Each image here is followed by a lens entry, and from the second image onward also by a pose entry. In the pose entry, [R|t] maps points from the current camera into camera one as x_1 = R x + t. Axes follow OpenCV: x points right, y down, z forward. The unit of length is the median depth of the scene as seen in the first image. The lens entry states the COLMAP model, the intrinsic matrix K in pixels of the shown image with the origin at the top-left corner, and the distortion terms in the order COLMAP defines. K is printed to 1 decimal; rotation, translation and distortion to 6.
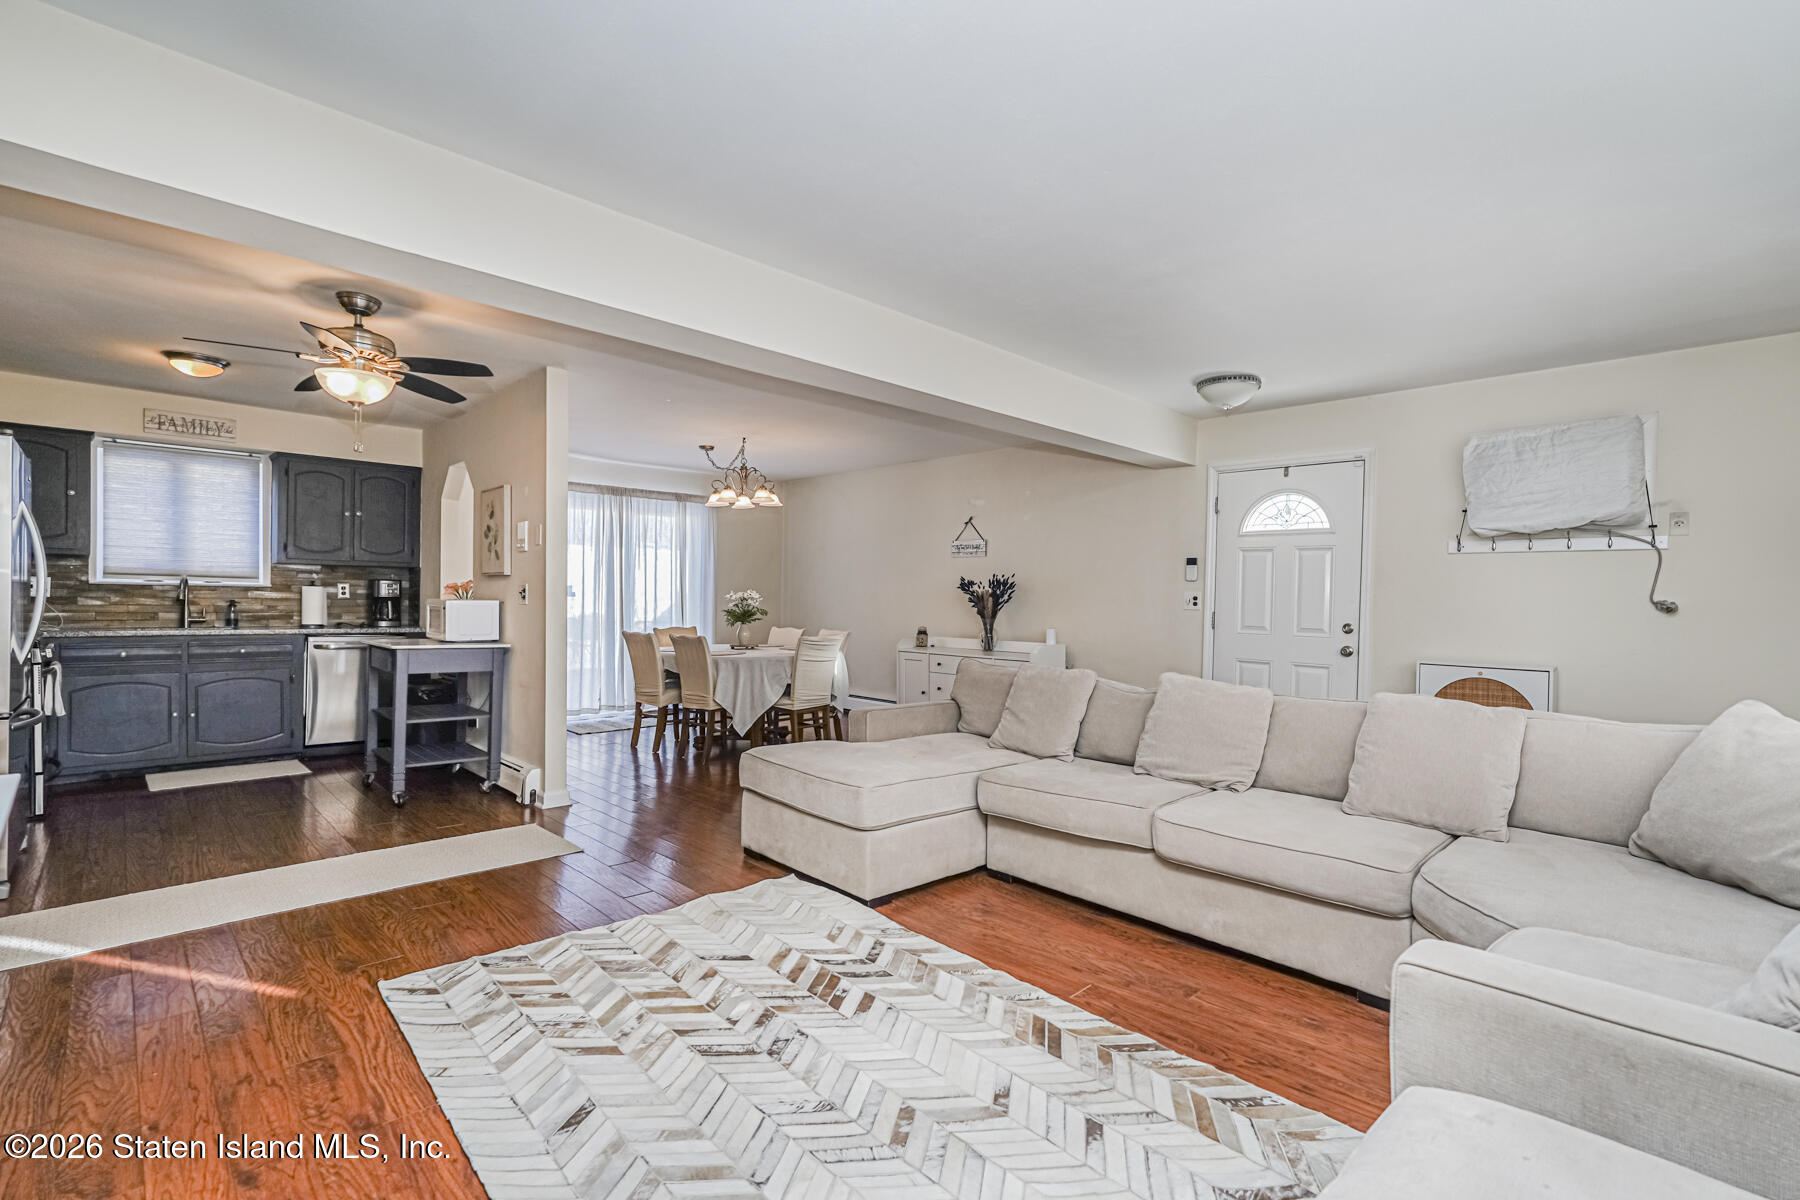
lens RADIAL K [[821.2, 0, 900.9], [0, 821.2, 605.4], [0, 0, 1]] dist [-0.002104, 0.000121]
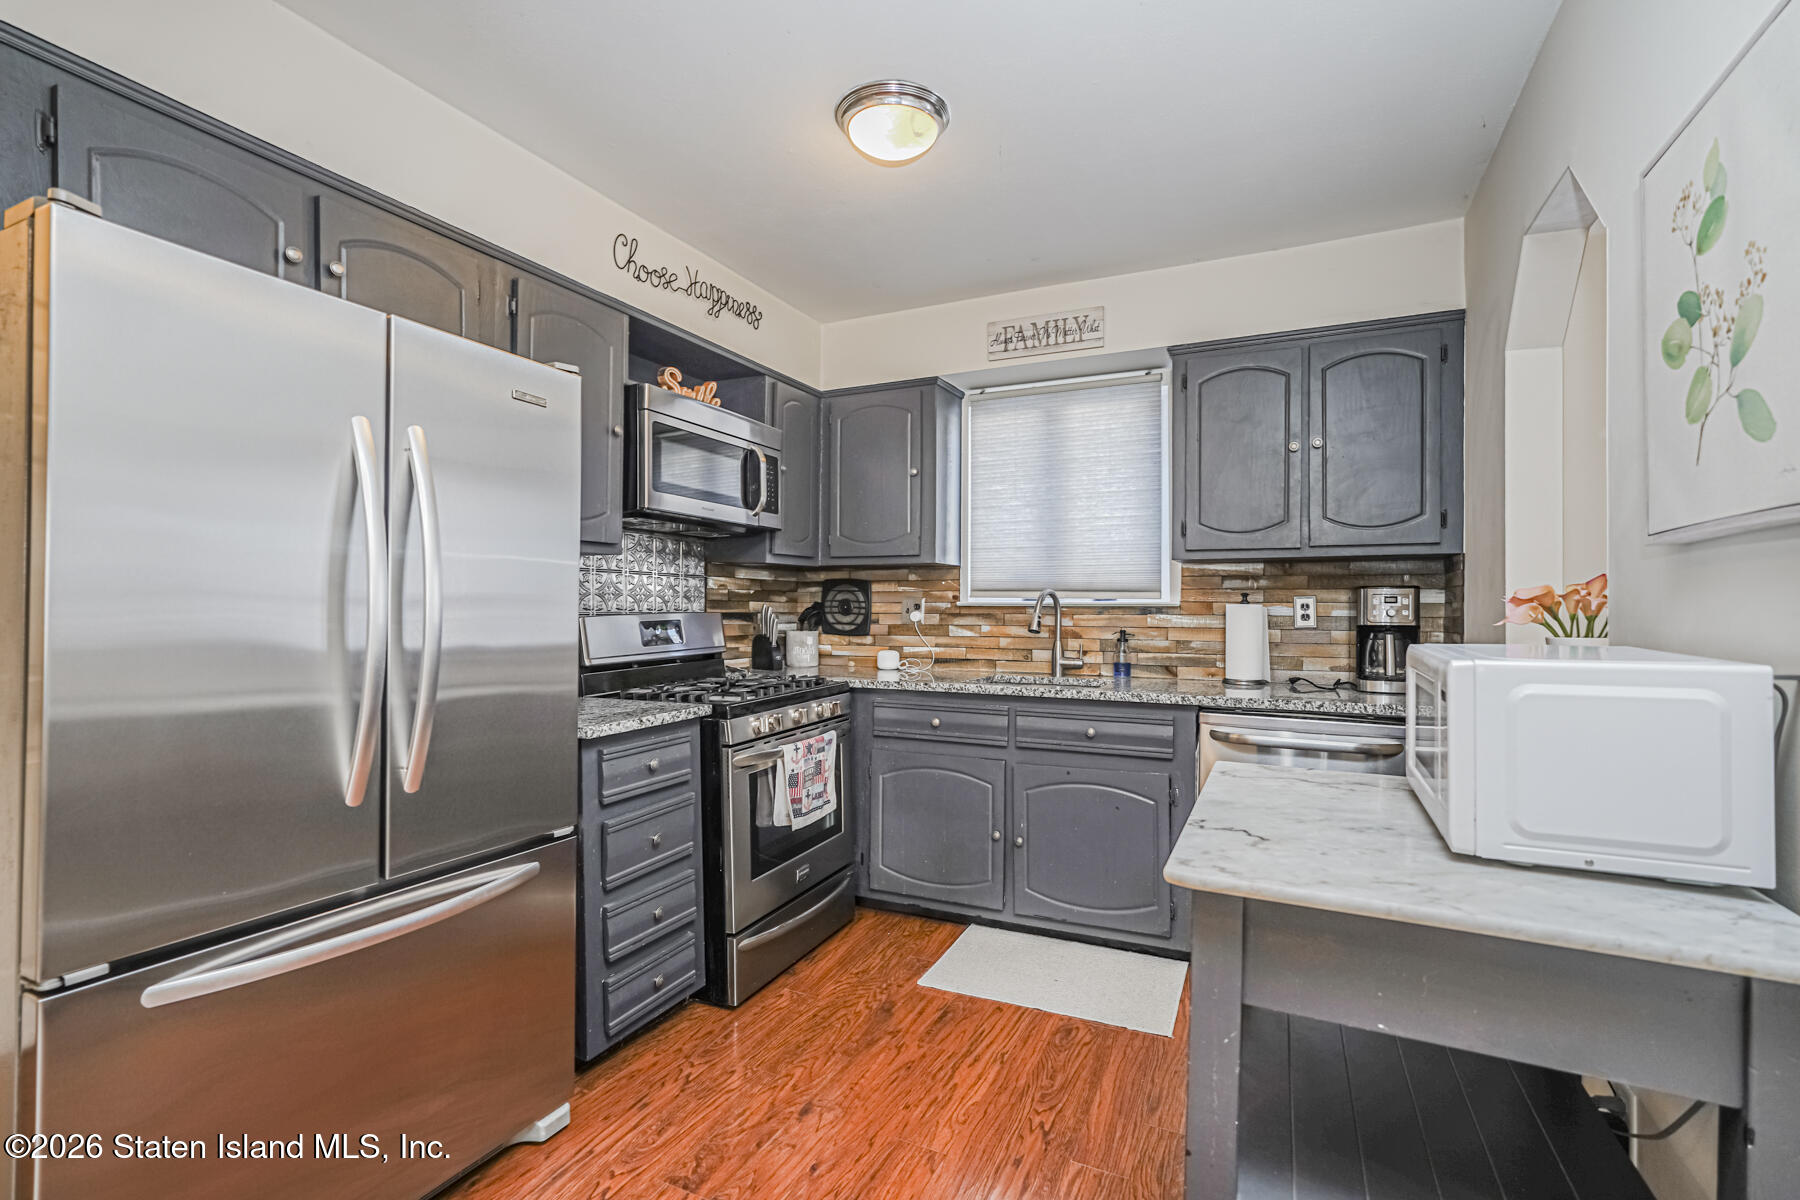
lens RADIAL K [[814.4, 0, 899.7], [0, 814.4, 606.6], [0, 0, 1]] dist [-0.008242, 0.000375]
pose [[0.352408, -0.012981, -0.935756, -0.339592], [-0.002763, 0.999885, -0.014911, -0.014350], [0.935842, 0.007841, 0.352332, 0.658828]]
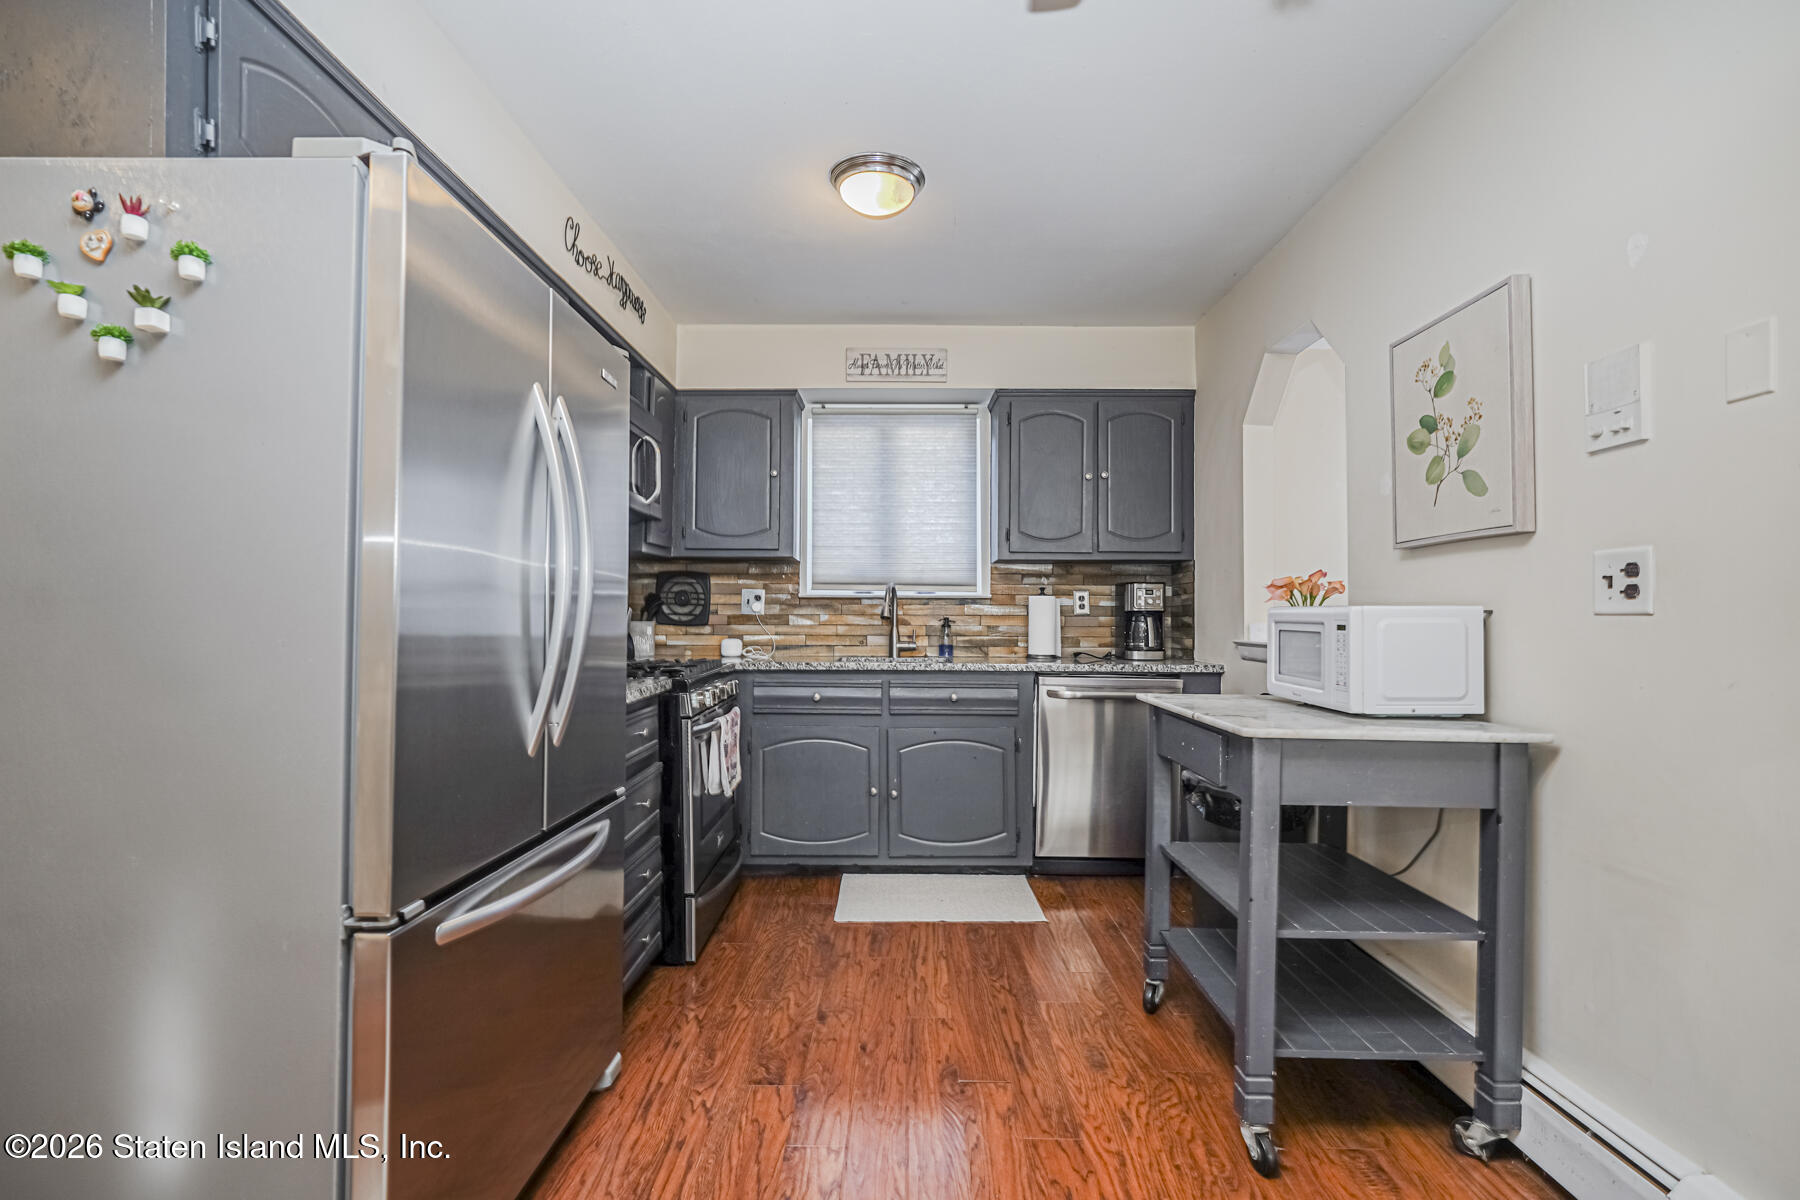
lens RADIAL K [[821.2, 0, 900.9], [0, 821.2, 605.4], [0, 0, 1]] dist [-0.002104, 0.000121]
pose [[0.716145, -0.021677, -0.697615, -0.363171], [0.002128, 0.999581, -0.028876, 0.002846], [0.697949, 0.019195, 0.715891, 0.482353]]
